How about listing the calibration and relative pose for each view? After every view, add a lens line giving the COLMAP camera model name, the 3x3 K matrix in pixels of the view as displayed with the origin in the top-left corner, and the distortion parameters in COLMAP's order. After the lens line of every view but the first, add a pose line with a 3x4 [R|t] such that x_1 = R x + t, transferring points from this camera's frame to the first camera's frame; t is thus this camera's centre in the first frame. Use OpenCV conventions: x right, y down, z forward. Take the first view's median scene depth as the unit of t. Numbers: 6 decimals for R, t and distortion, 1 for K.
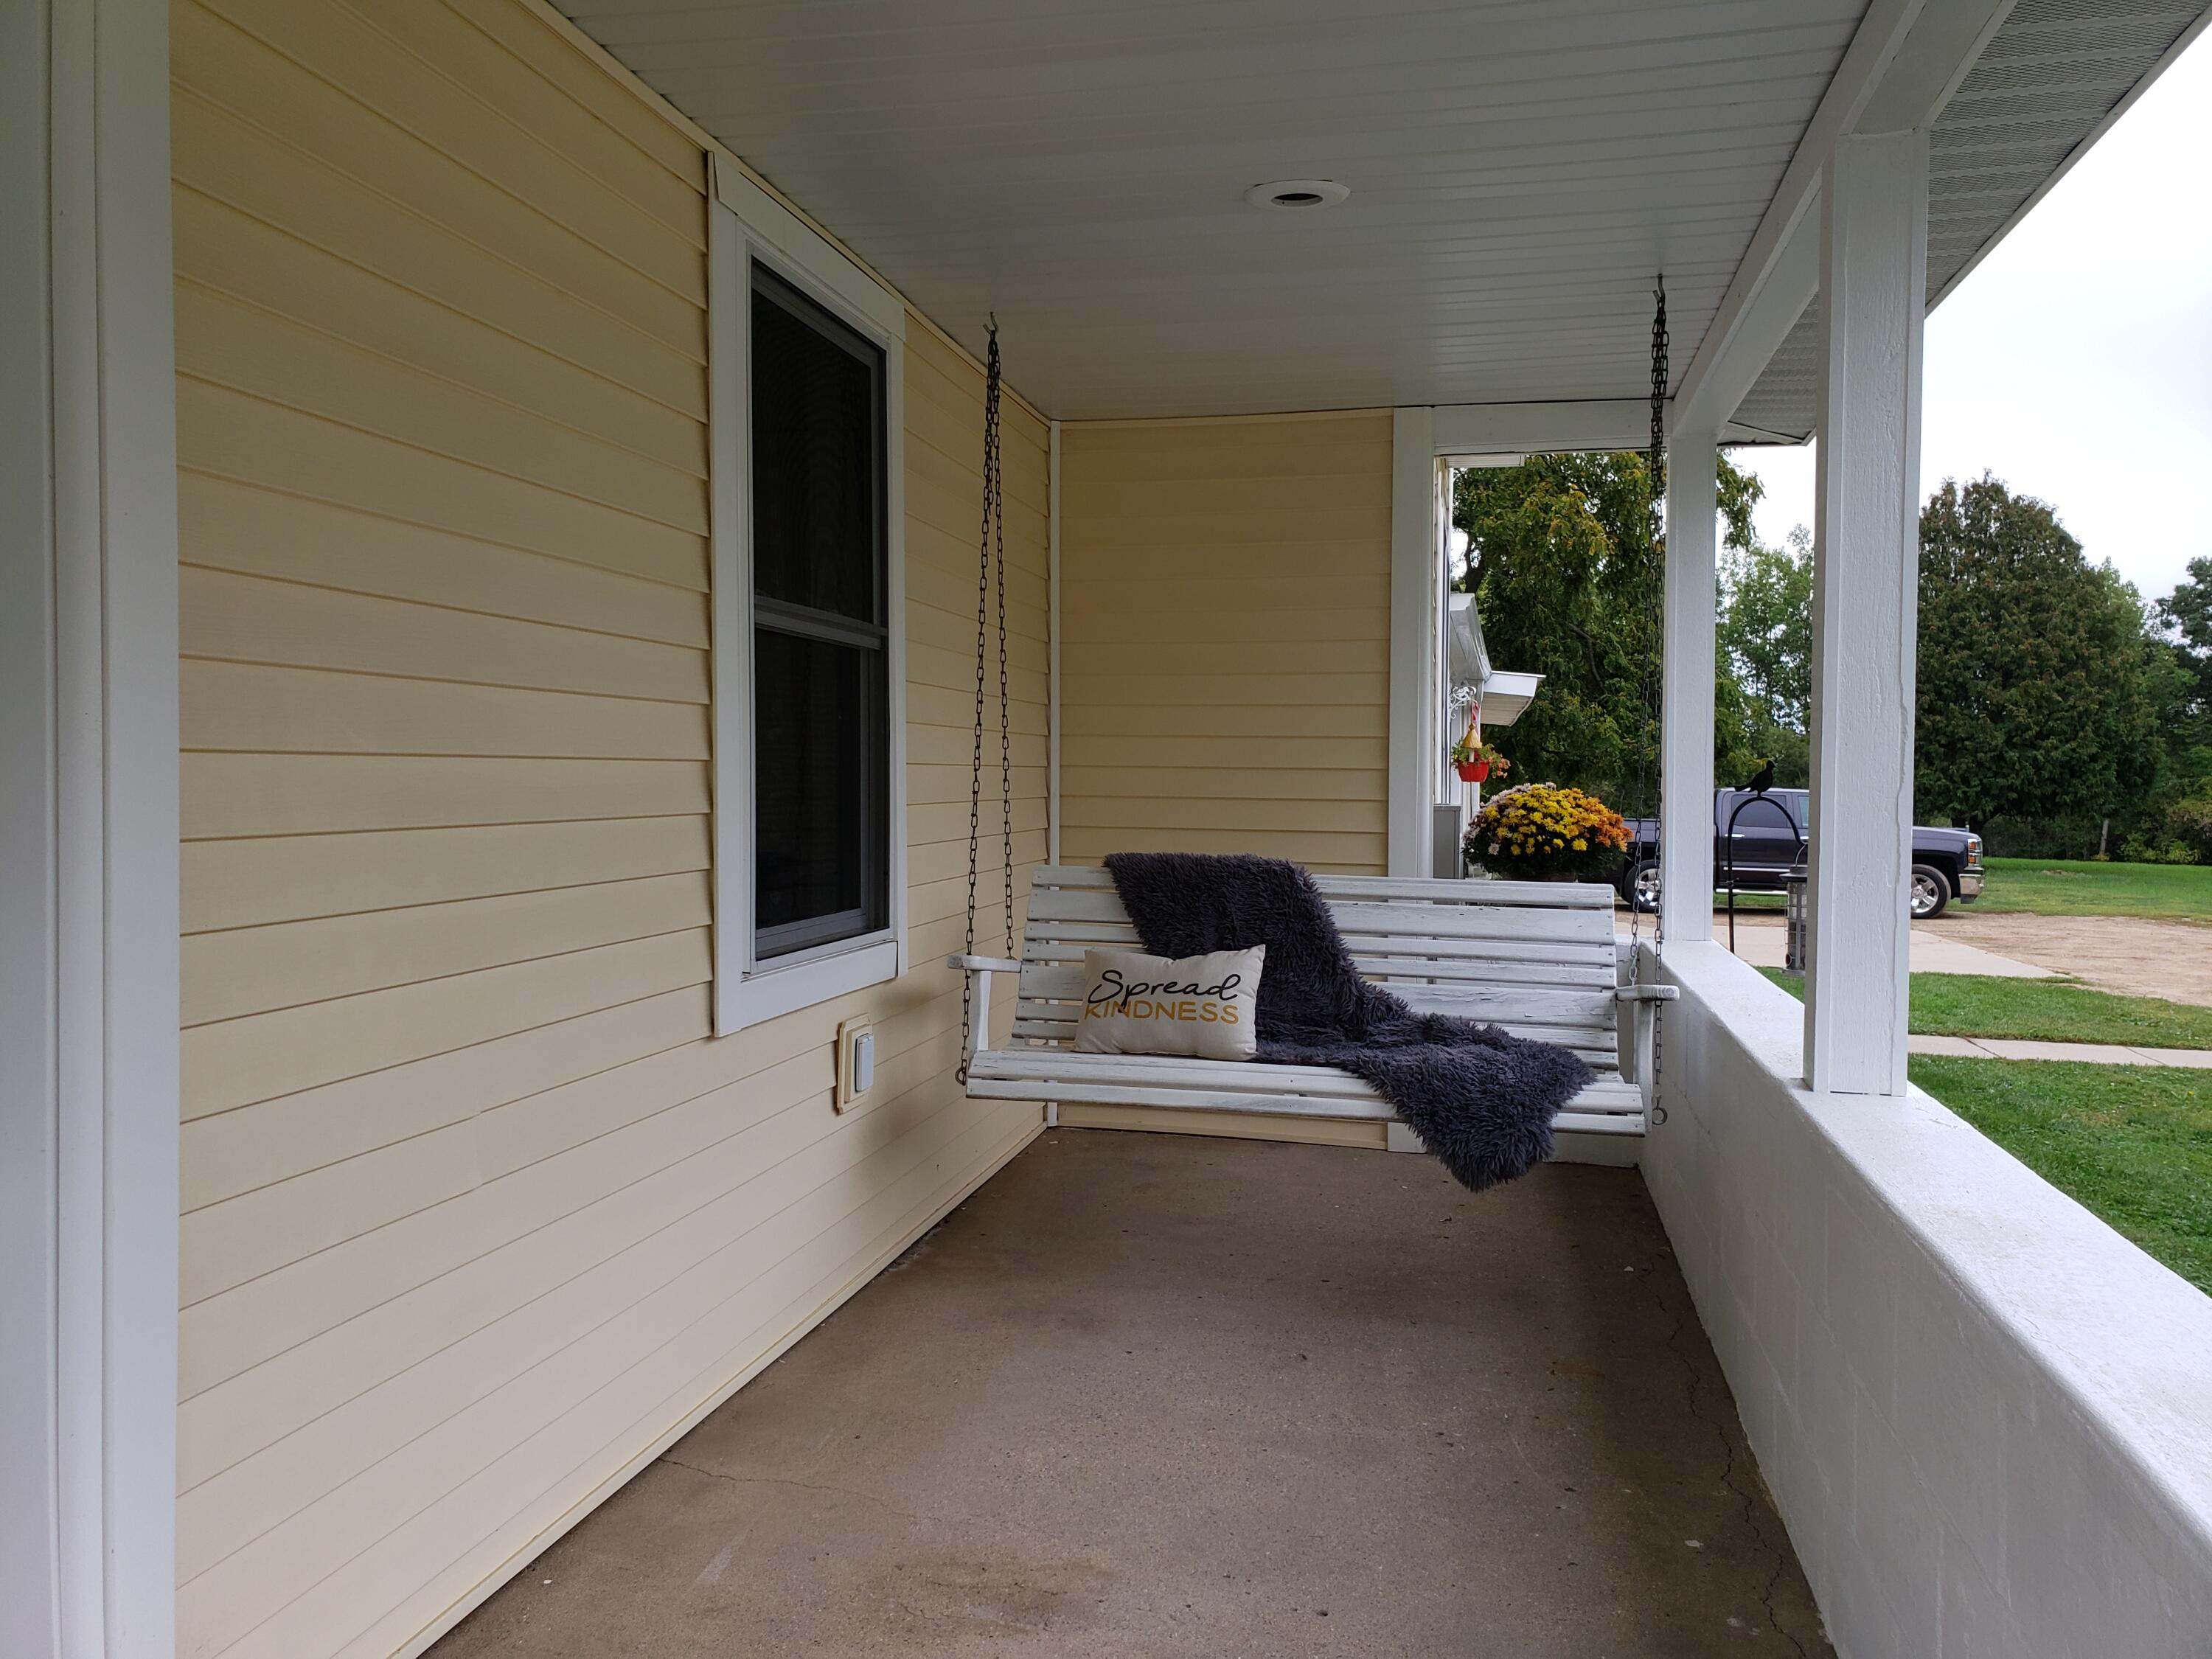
lens RADIAL K [[1716.0, 0, 1153.1], [0, 1716.0, 813.9], [0, 0, 1]] dist [0.058087, -0.042174]
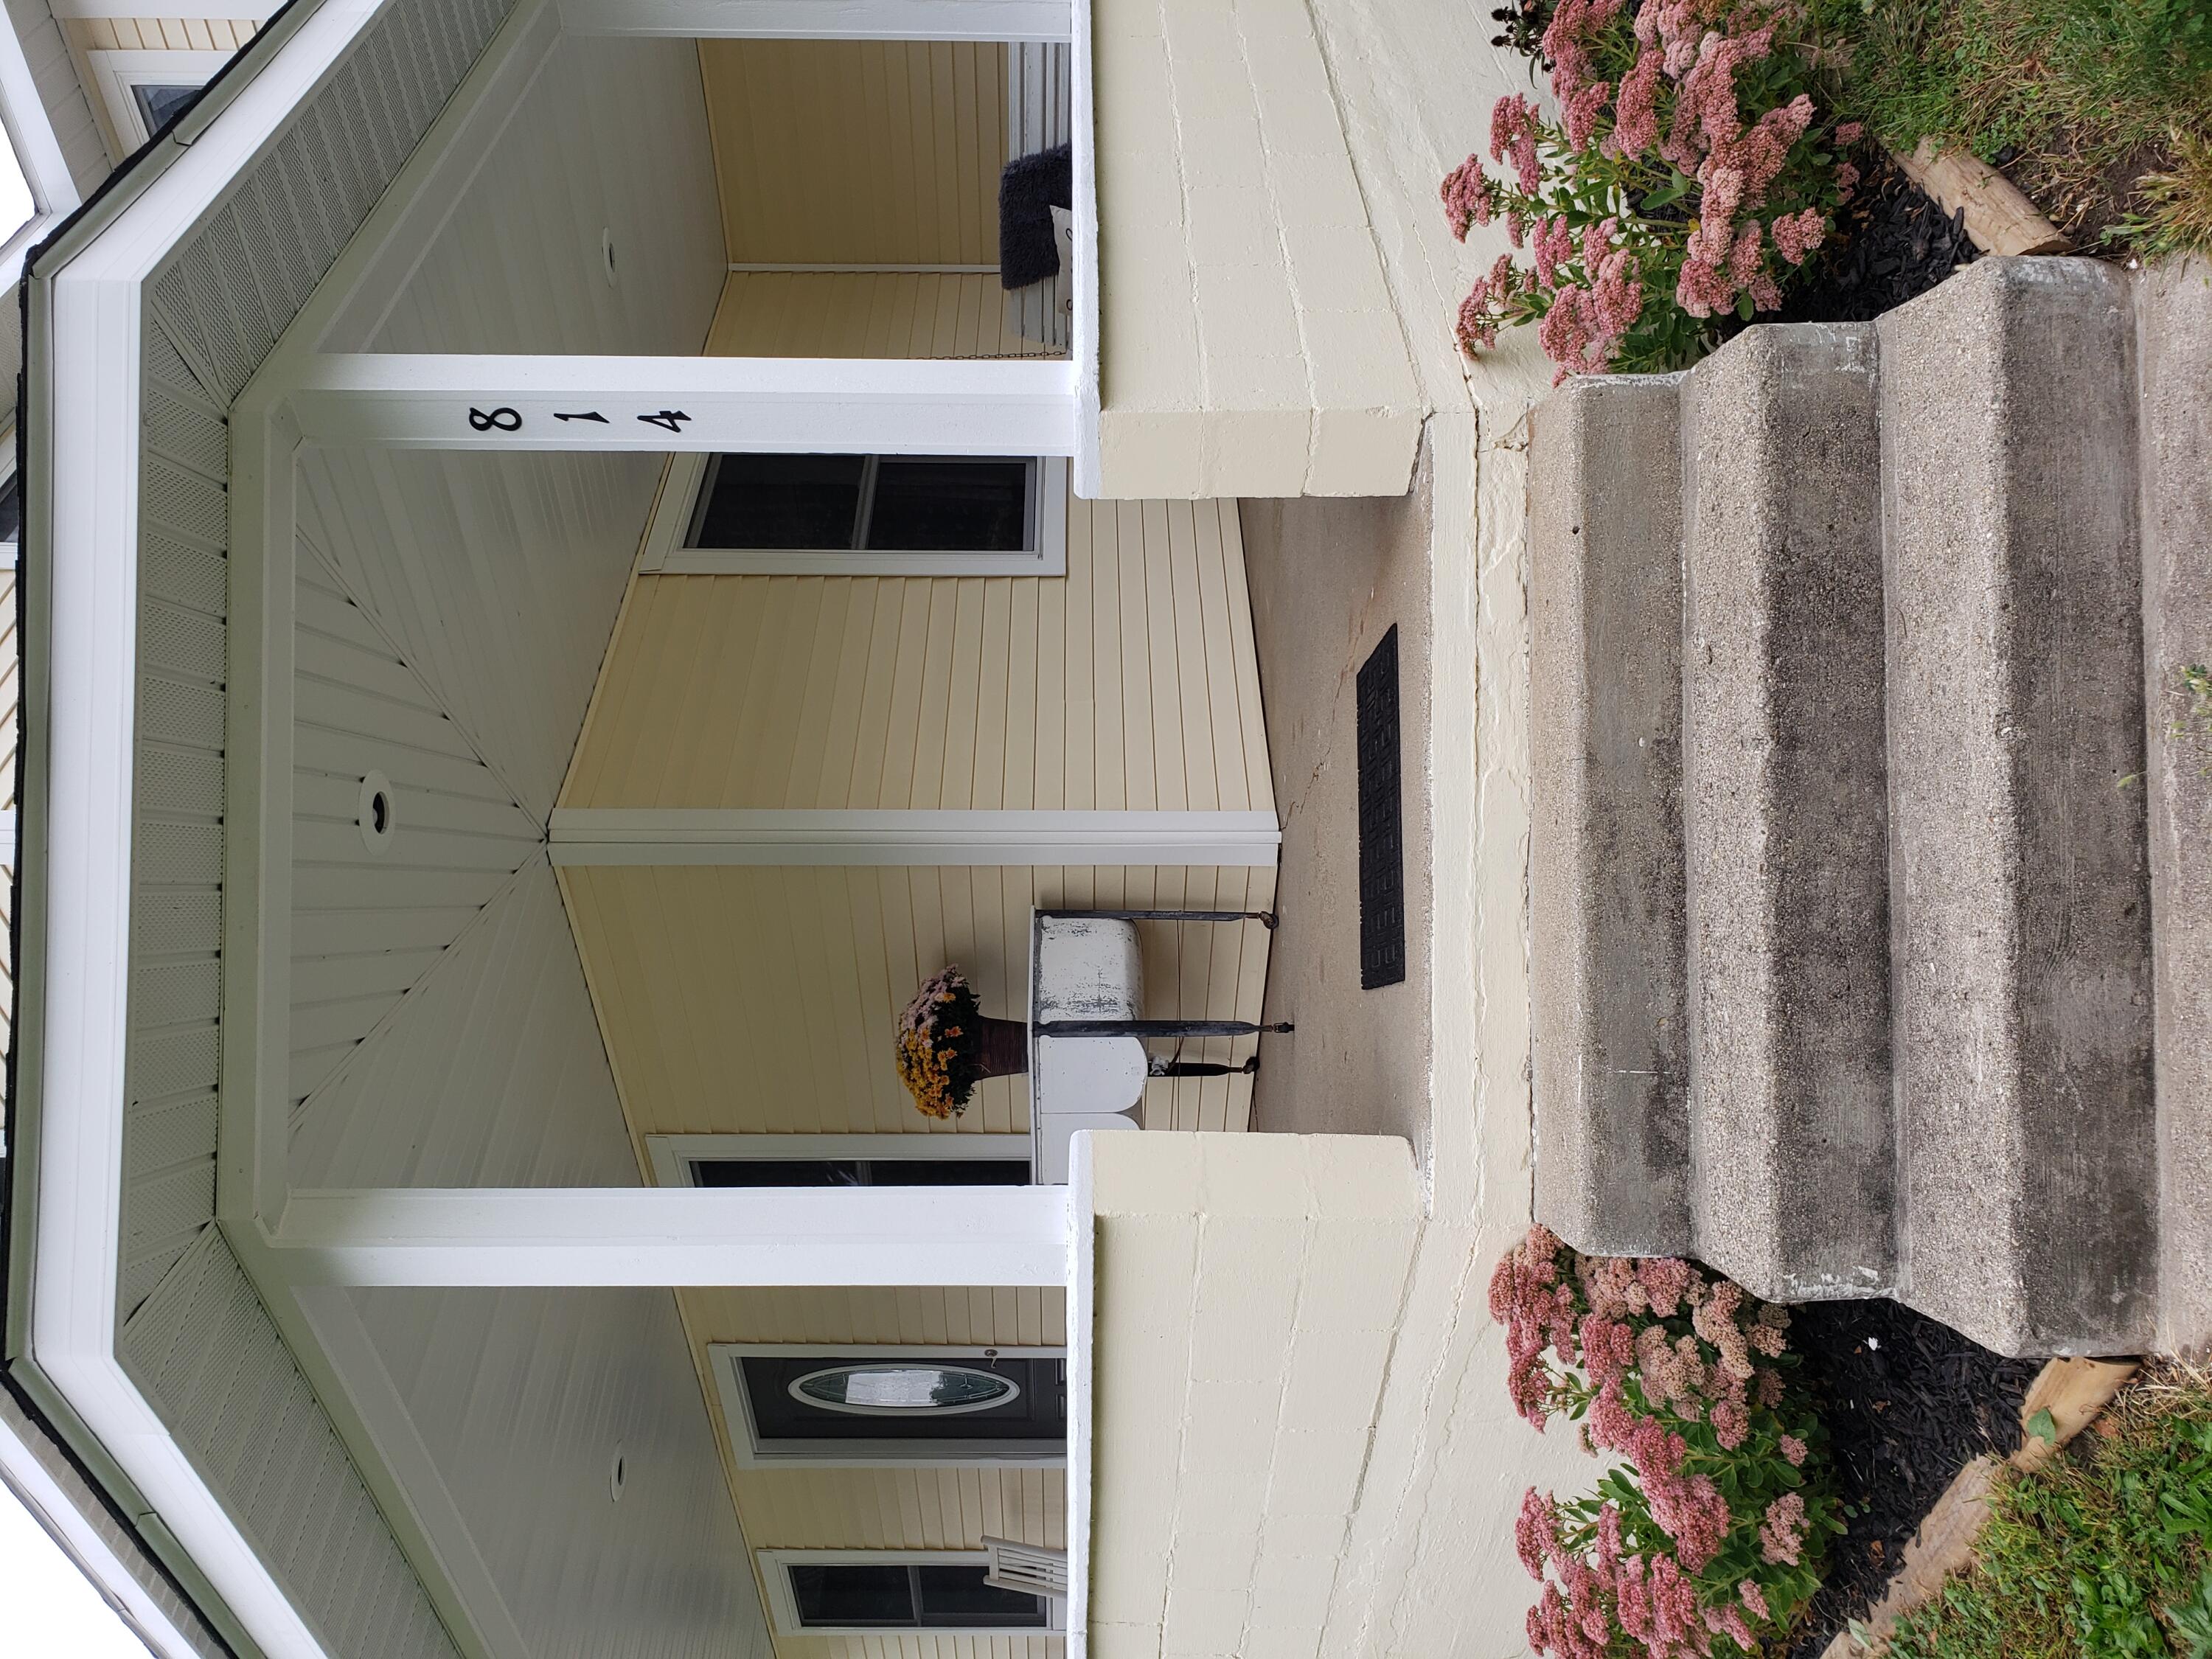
lens RADIAL K [[1716.0, 0, 1104.1], [0, 1716.0, 830.9], [0, 0, 1]] dist [0.058087, -0.042174]
pose [[0.003915, -0.842047, -0.539390, 0.447519], [0.999932, 0.009224, -0.007143, 0.144576], [0.010990, -0.539326, 0.842026, -0.676566]]
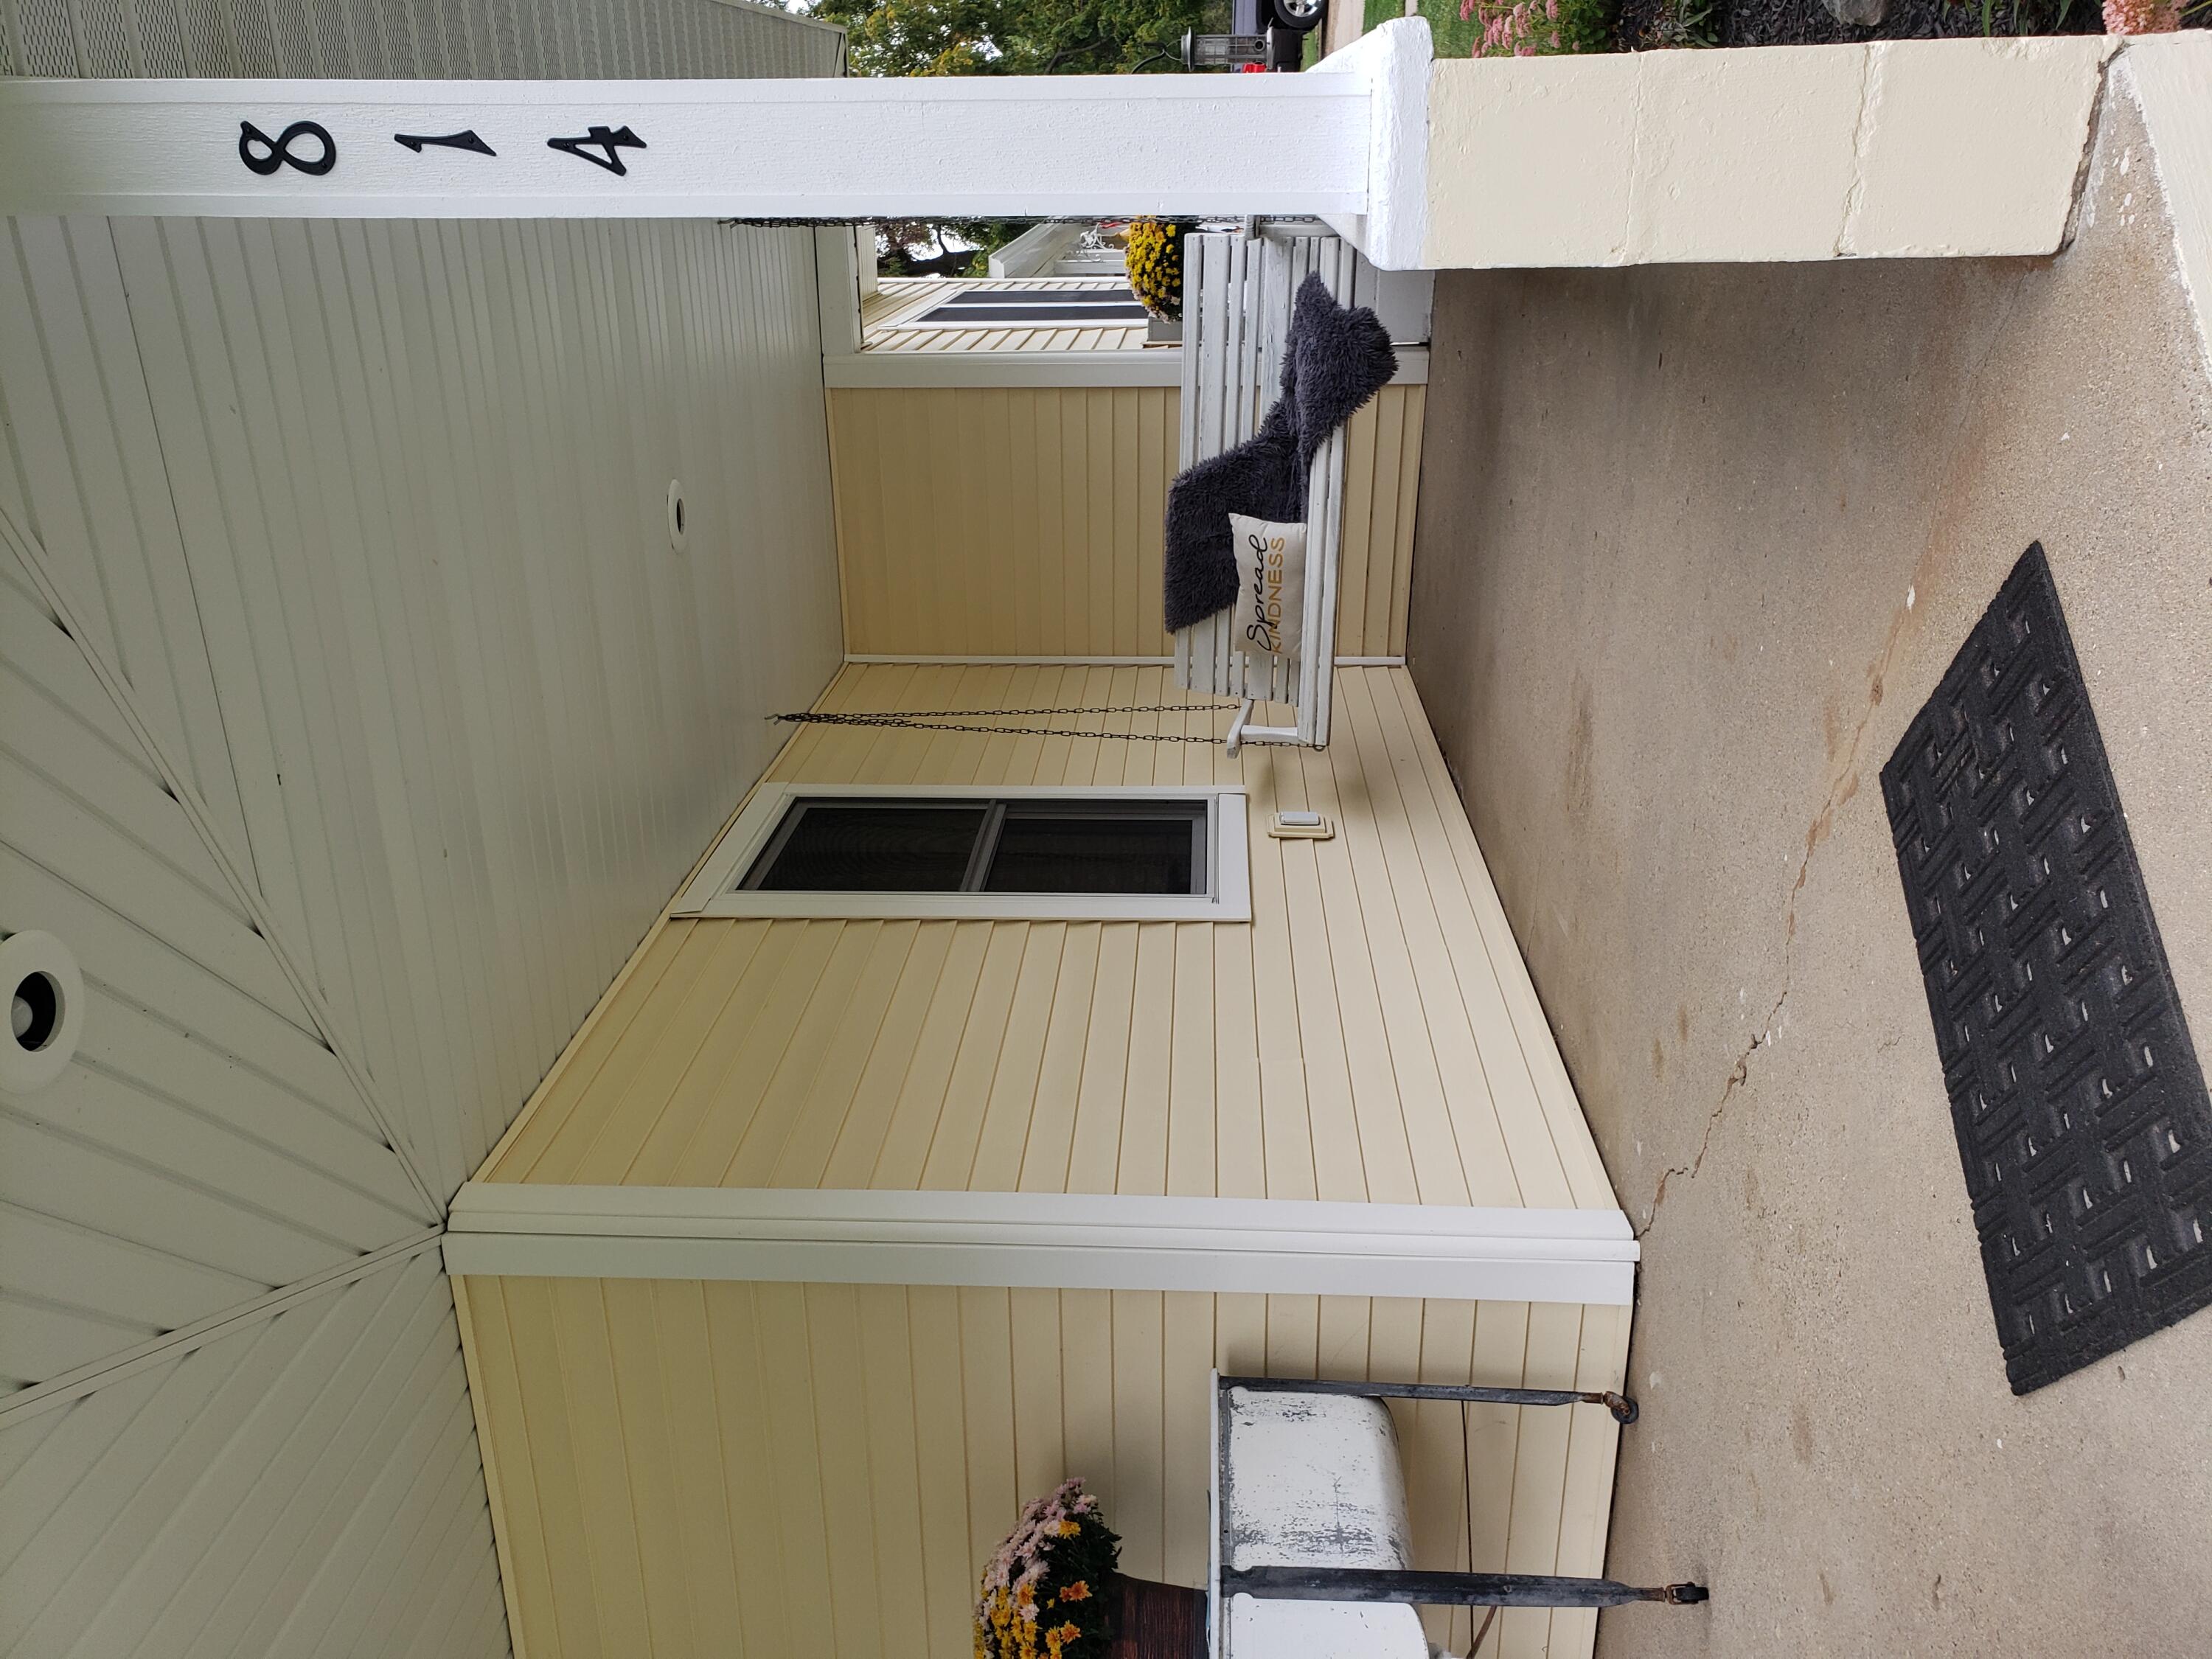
lens RADIAL K [[1716.0, 0, 1101.5], [0, 1716.0, 814.4], [0, 0, 1]] dist [0.058087, -0.042174]
pose [[-0.007276, -0.983134, -0.182744, 0.080578], [0.996266, 0.008597, -0.085912, 0.094598], [0.086034, -0.182687, 0.979400, -0.331799]]
